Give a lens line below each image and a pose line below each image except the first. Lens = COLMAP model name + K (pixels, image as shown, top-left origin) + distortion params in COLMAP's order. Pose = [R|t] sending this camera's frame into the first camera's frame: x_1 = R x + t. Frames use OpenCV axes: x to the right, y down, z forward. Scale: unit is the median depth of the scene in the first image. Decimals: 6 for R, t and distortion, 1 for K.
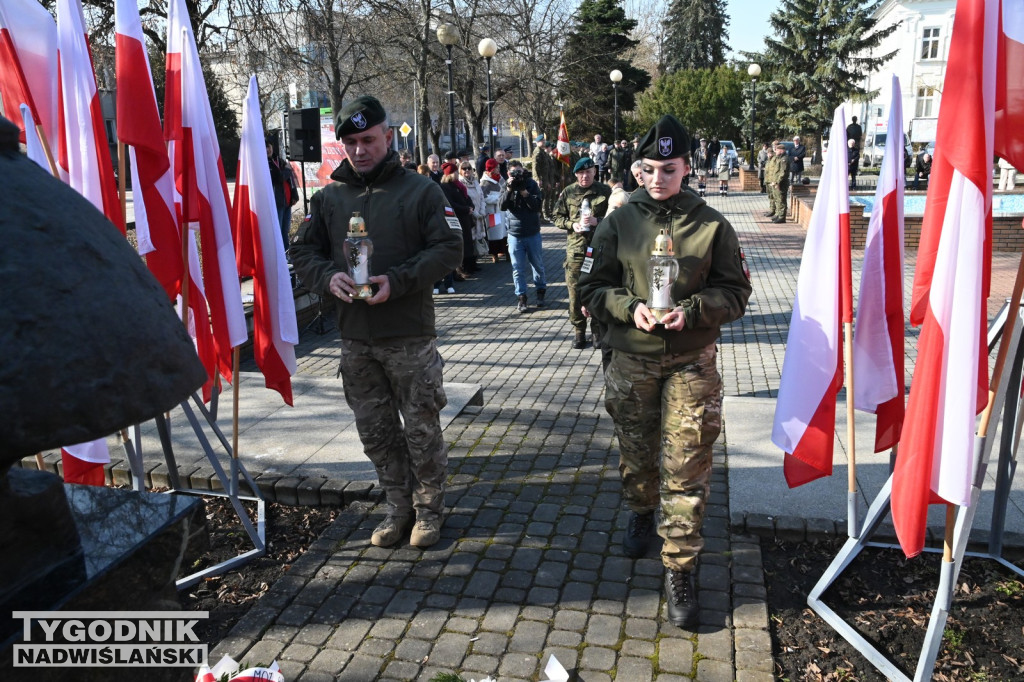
lens RADIAL K [[767.9, 0, 513.3], [0, 767.9, 343.3], [0, 0, 1]] dist [-0.128257, 0.122399]
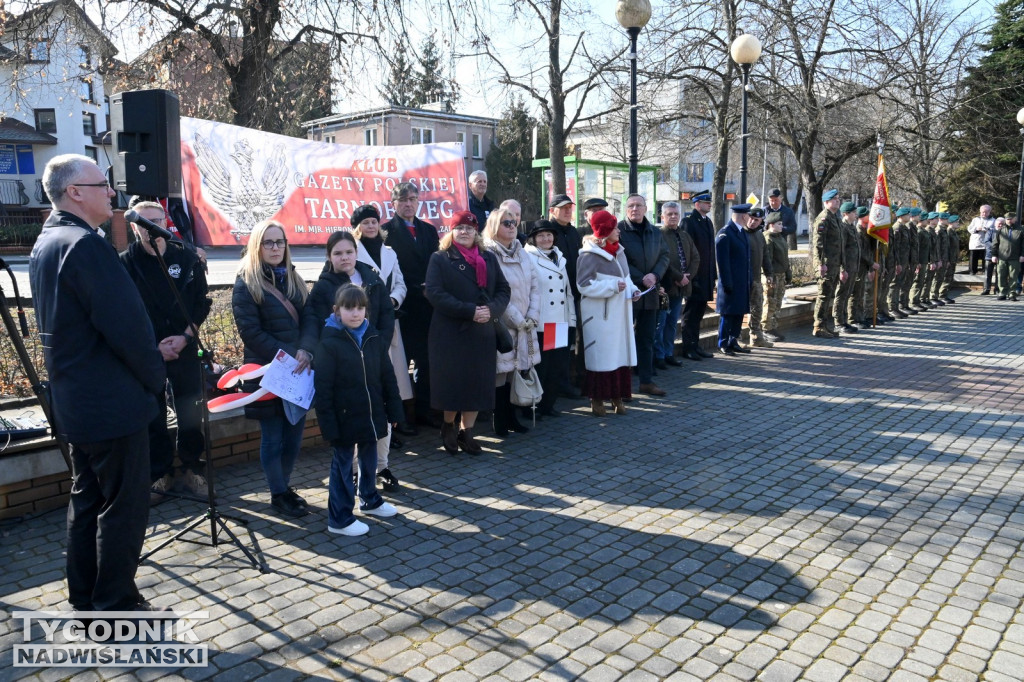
lens RADIAL K [[765.2, 0, 513.9], [0, 765.2, 343.6], [0, 0, 1]] dist [-0.130838, 0.123740]
pose [[0.872004, 0.098851, -0.479414, 0.078752], [-0.145024, 0.987598, -0.060148, -0.060115], [0.467523, 0.121976, 0.875525, 0.274820]]
